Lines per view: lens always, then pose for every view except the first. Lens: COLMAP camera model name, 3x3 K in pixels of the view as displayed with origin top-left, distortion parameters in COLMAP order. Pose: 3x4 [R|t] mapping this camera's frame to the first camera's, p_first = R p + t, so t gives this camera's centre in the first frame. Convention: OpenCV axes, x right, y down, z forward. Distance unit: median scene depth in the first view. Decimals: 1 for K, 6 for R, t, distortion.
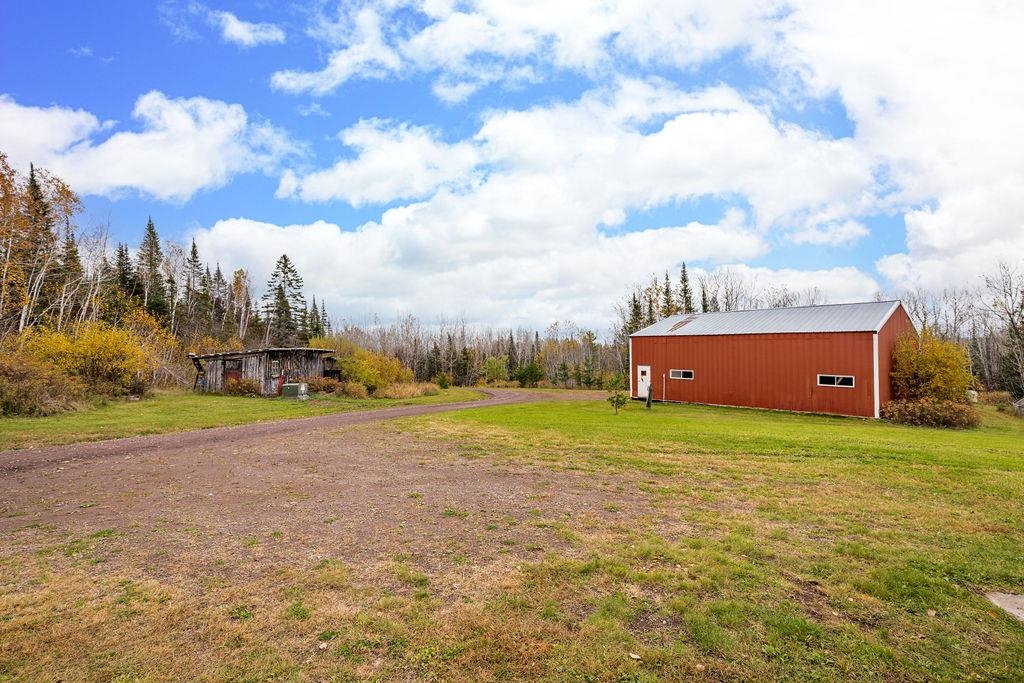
lens RADIAL K [[488.1, 0, 512.0], [0, 488.1, 341.5], [0, 0, 1]] dist [0.000703, 0.000248]
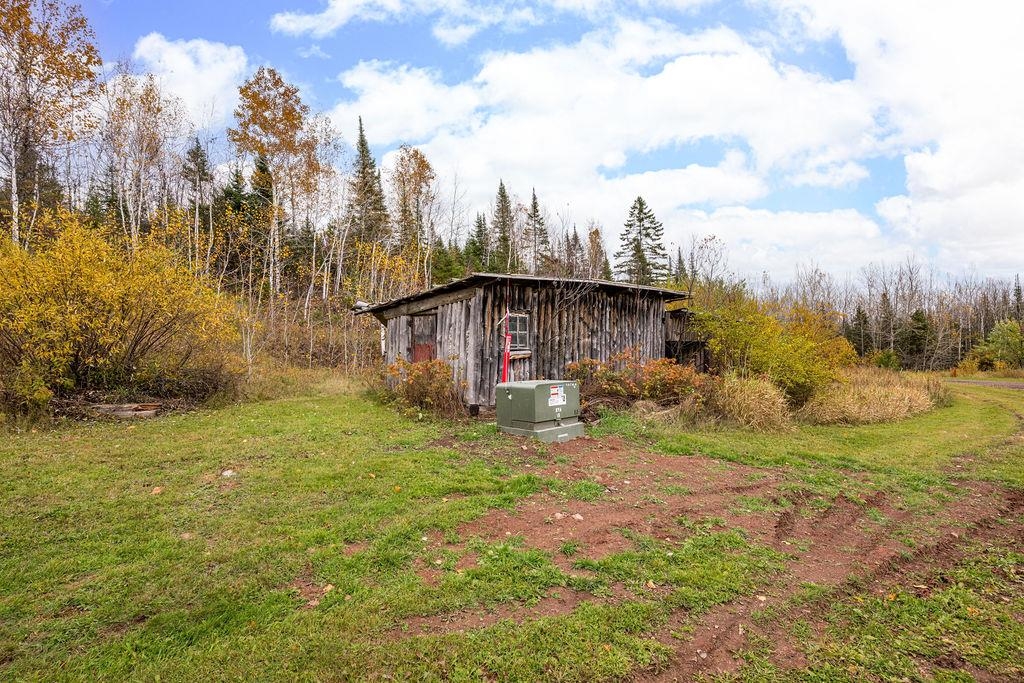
lens RADIAL K [[488.1, 0, 512.0], [0, 488.1, 341.5], [0, 0, 1]] dist [0.000703, 0.000248]
pose [[0.737279, -0.008193, -0.675538, -0.085421], [0.040115, 0.998693, 0.031669, 0.017415], [0.674396, -0.050448, 0.736645, 0.257933]]
